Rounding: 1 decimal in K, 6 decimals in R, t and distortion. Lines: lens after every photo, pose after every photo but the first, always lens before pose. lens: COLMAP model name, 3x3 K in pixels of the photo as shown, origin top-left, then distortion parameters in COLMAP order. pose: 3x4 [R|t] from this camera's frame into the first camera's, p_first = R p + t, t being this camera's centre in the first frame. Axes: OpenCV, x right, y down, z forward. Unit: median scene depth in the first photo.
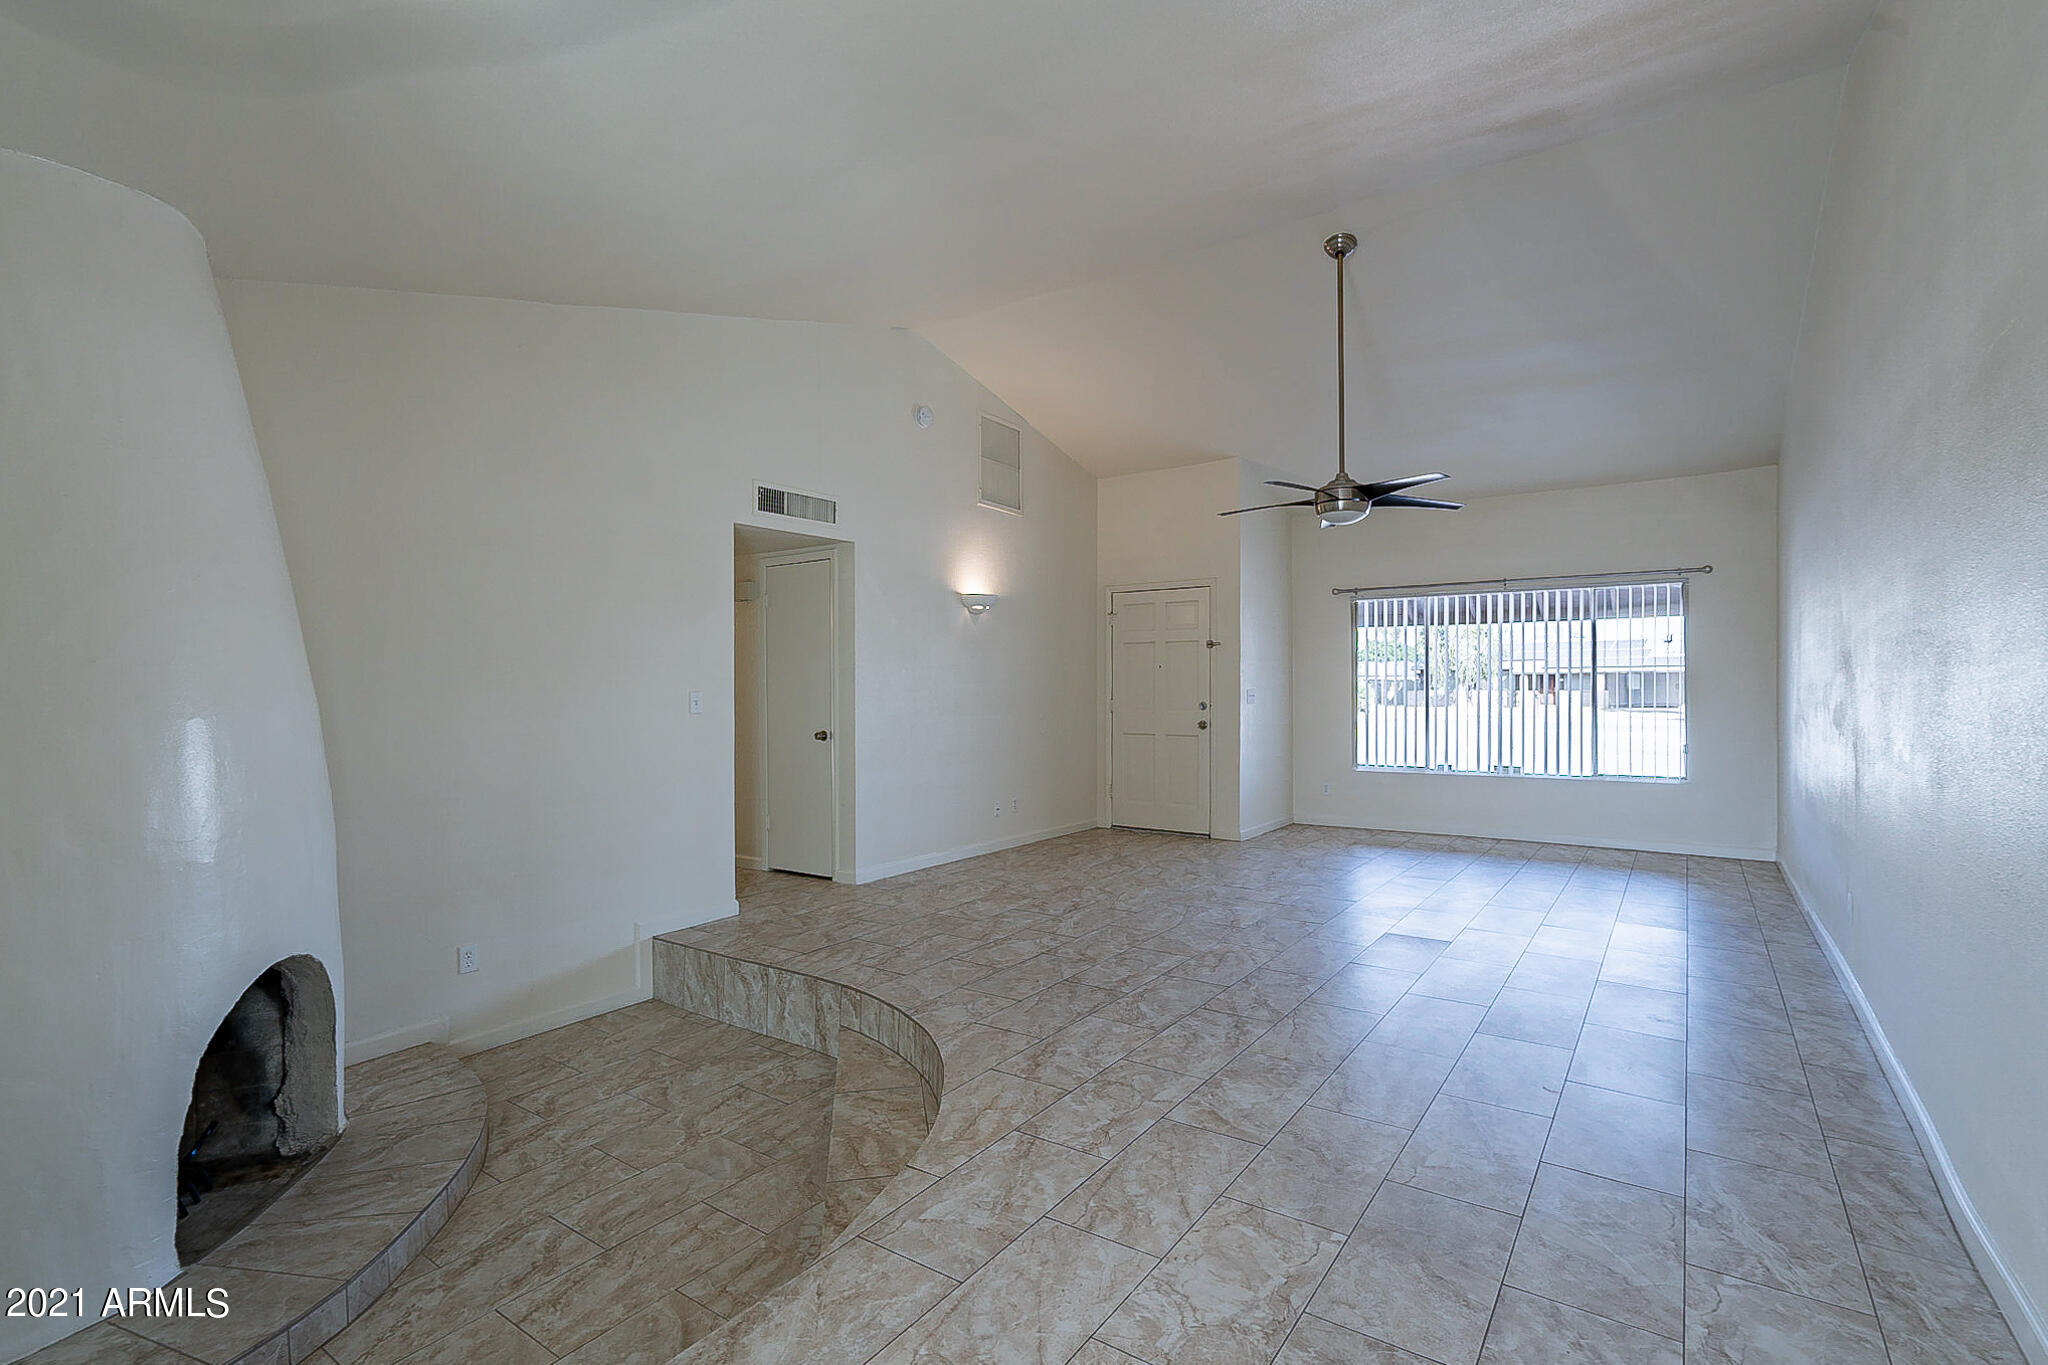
lens RADIAL K [[935.8, 0, 1023.4], [0, 935.8, 682.1], [0, 0, 1]] dist [-0.005012, 0.002350]
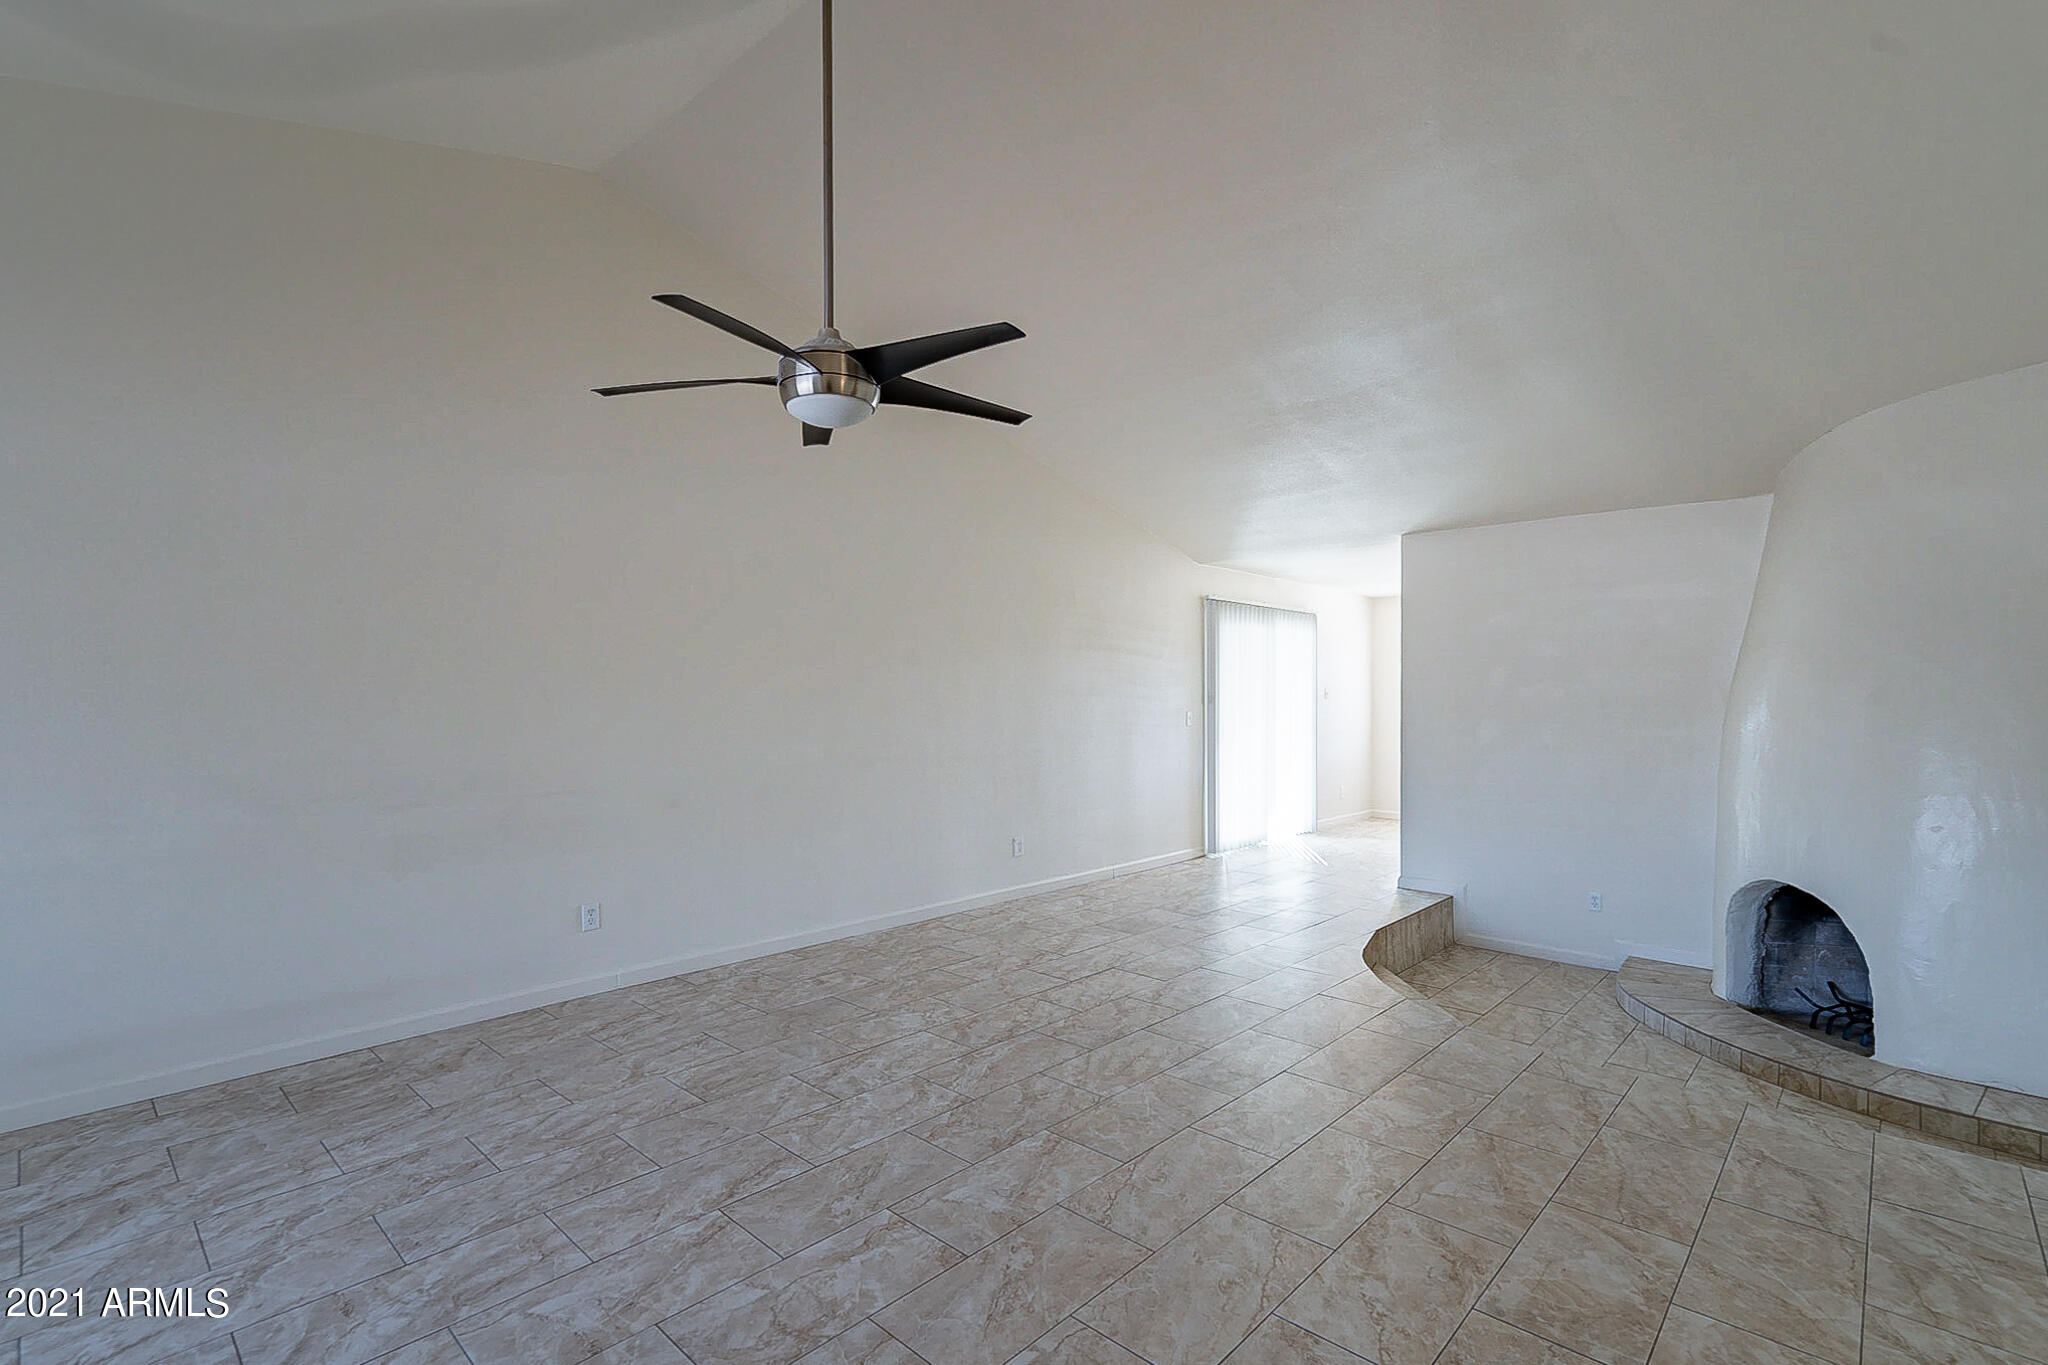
lens RADIAL K [[935.8, 0, 1025.9], [0, 935.8, 687.6], [0, 0, 1]] dist [-0.005012, 0.002350]
pose [[-0.990451, 0.006690, 0.137704, 0.184083], [0.004009, 0.999797, -0.019740, -0.009327], [-0.137808, -0.019000, -0.990277, 1.796546]]
